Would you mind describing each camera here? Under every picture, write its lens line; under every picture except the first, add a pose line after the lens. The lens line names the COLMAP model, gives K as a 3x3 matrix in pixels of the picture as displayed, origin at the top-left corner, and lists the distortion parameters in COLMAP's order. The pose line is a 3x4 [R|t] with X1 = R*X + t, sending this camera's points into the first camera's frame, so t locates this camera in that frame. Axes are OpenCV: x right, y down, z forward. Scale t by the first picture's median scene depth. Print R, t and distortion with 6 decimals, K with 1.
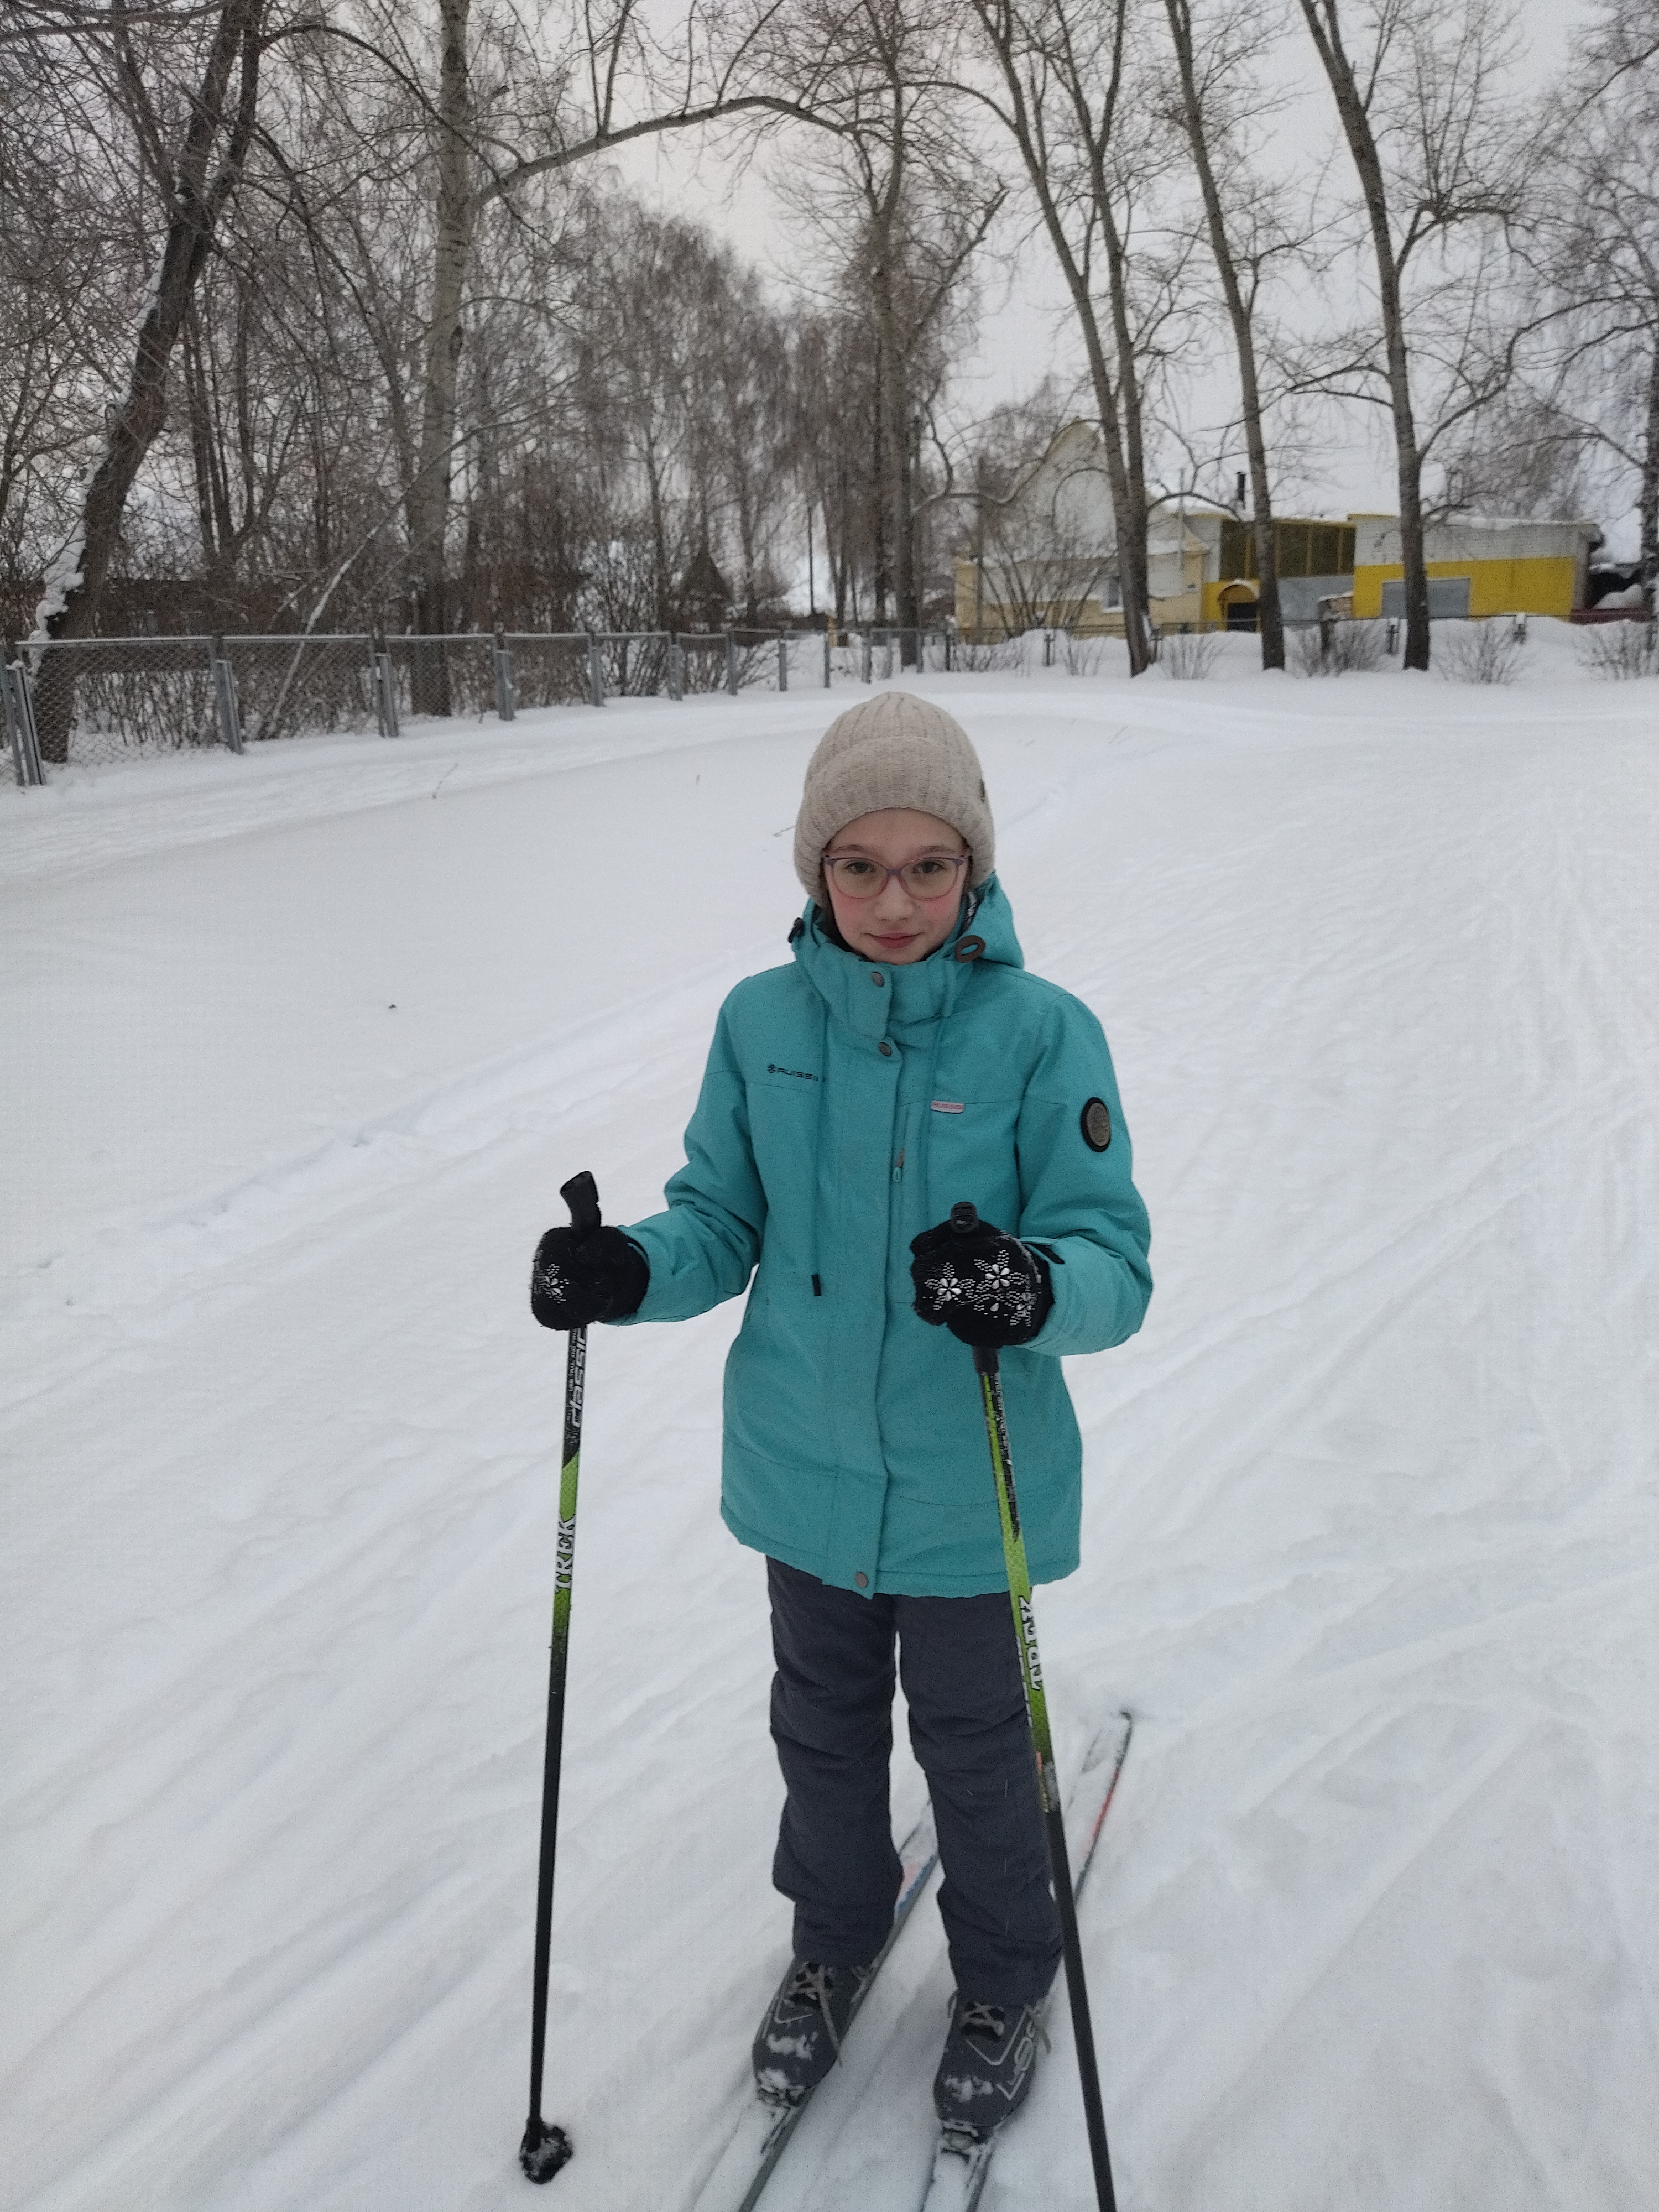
lens RADIAL K [[1661.5, 0, 844.4], [0, 1661.5, 1045.9], [0, 0, 1]] dist [0.187746, -0.306049]
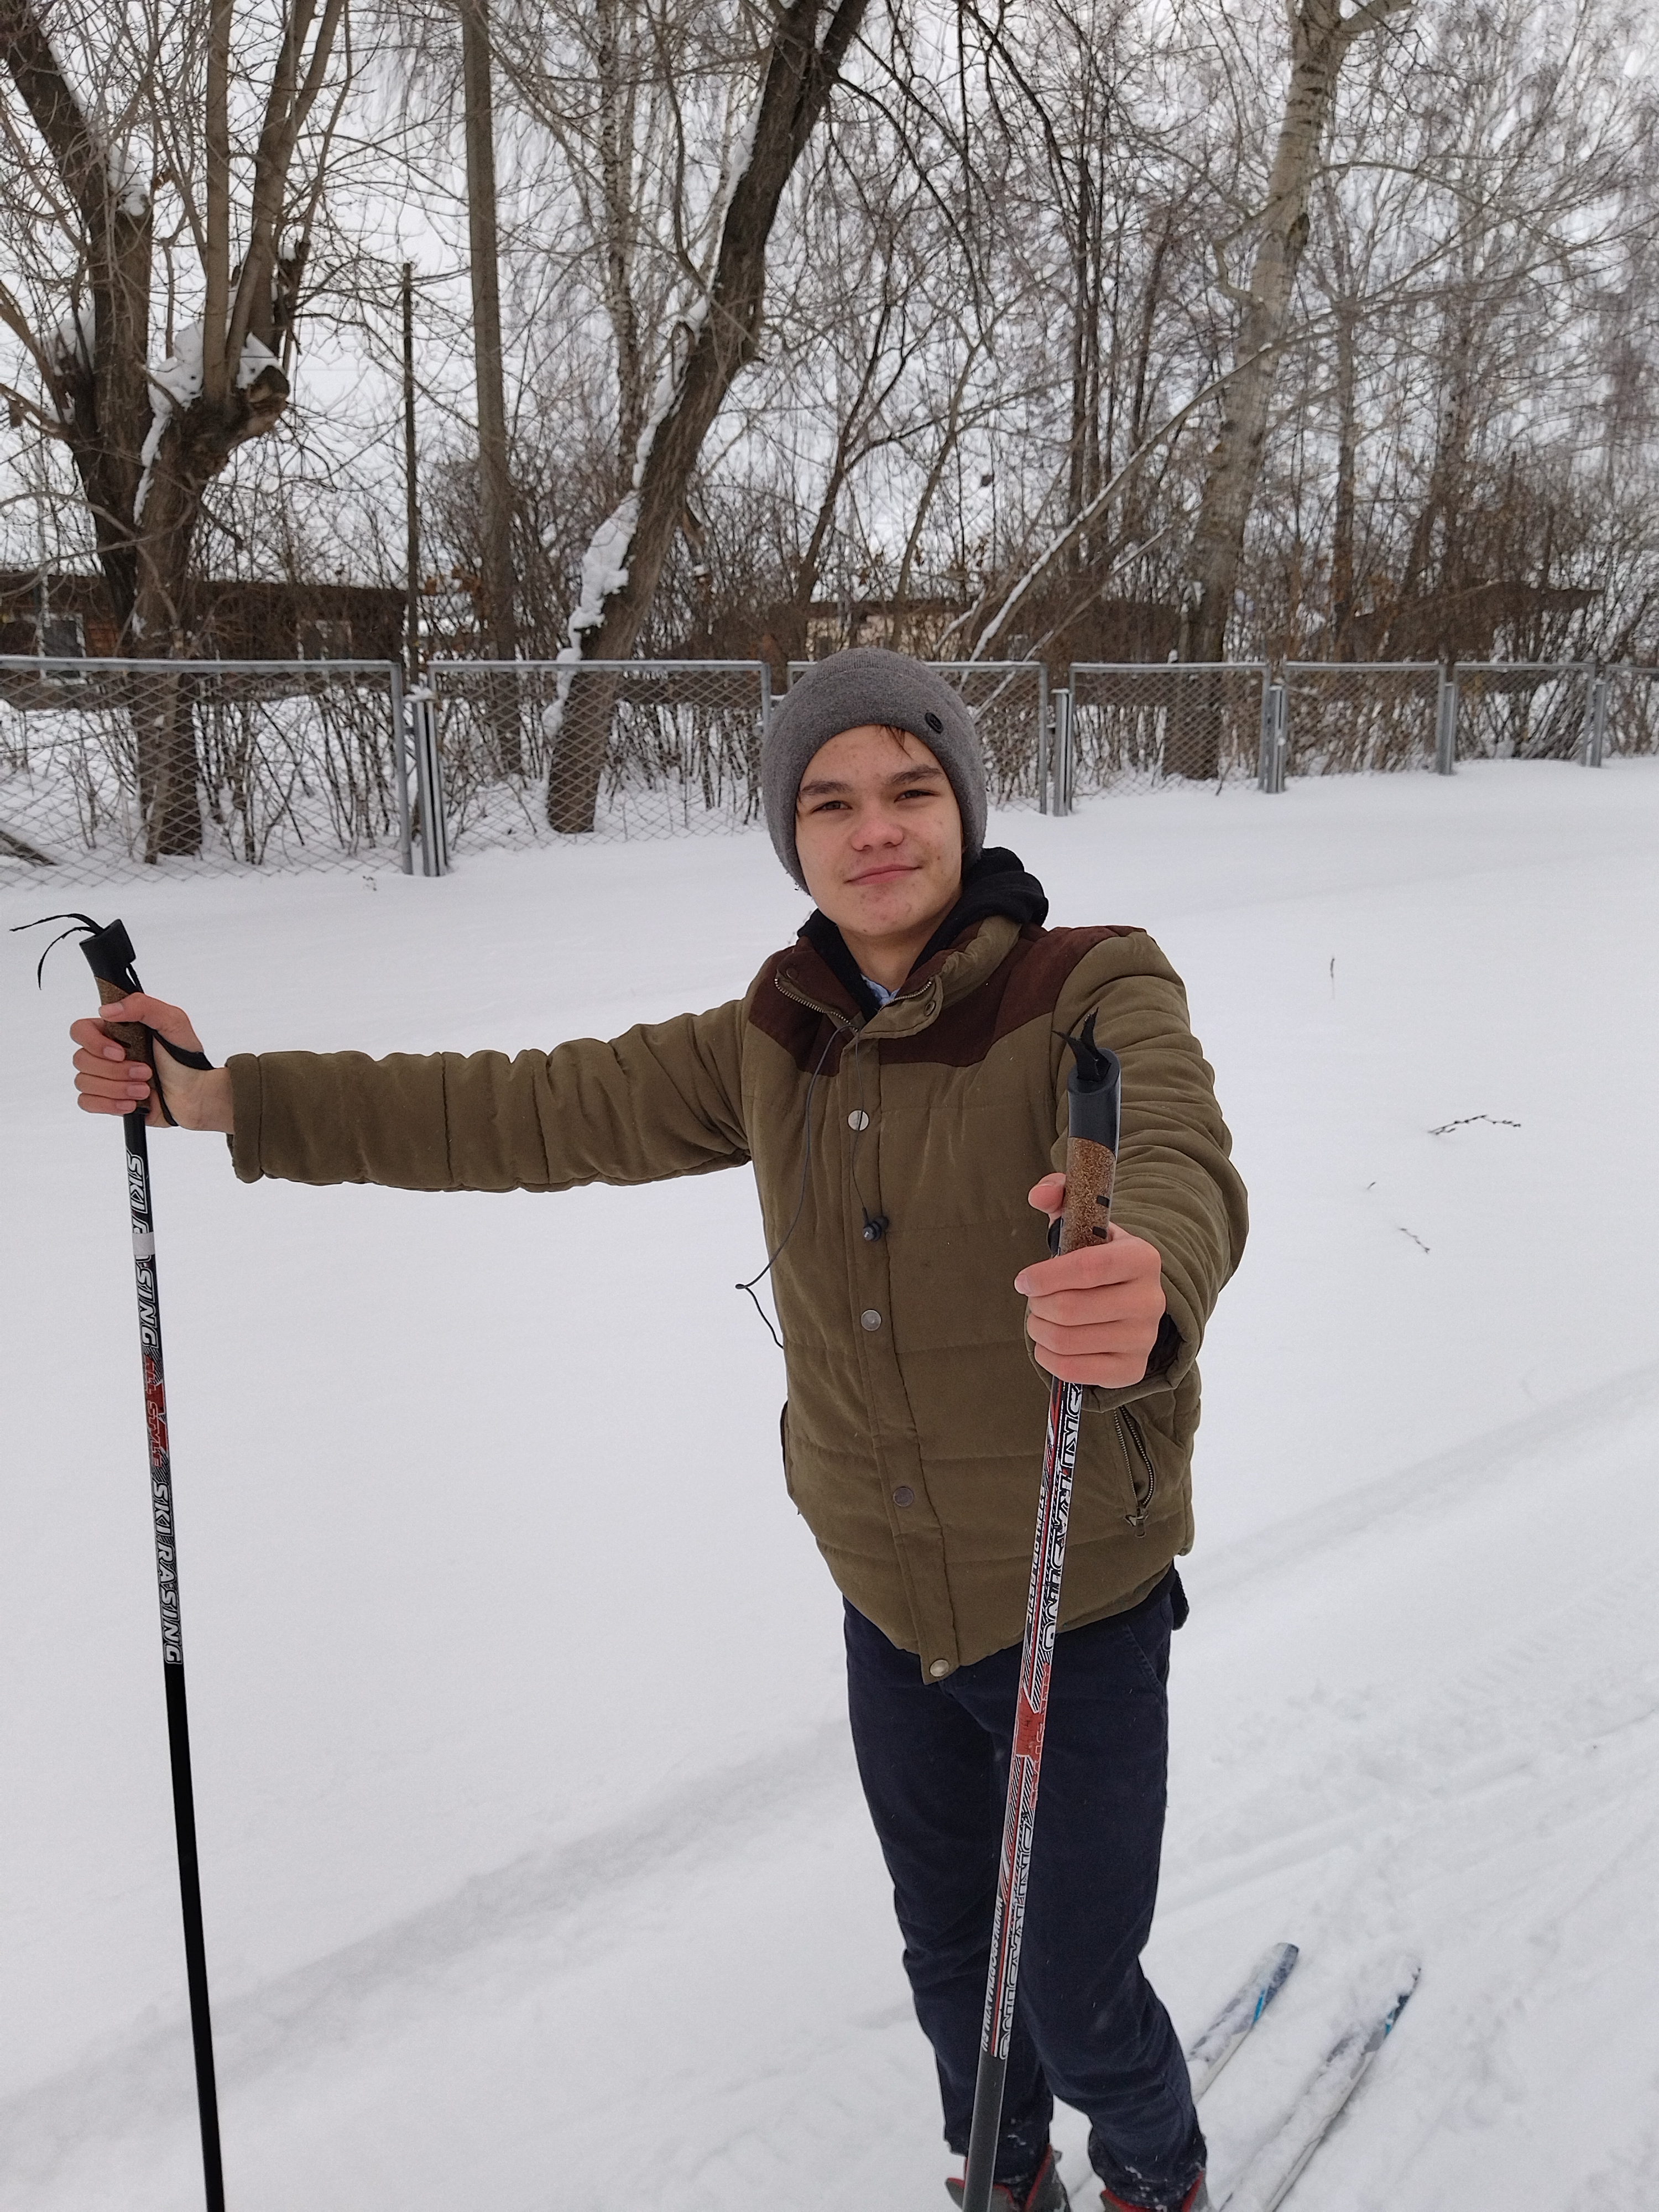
lens RADIAL K [[1899.9, 0, 842.6], [0, 1899.9, 1100.0], [0, 0, 1]] dist [0.131500, -0.220717]
pose [[0.867894, 0.131176, -0.479117, 0.015215], [-0.139274, 0.990076, 0.018784, -0.032560], [0.476826, 0.050426, 0.877550, 0.134591]]
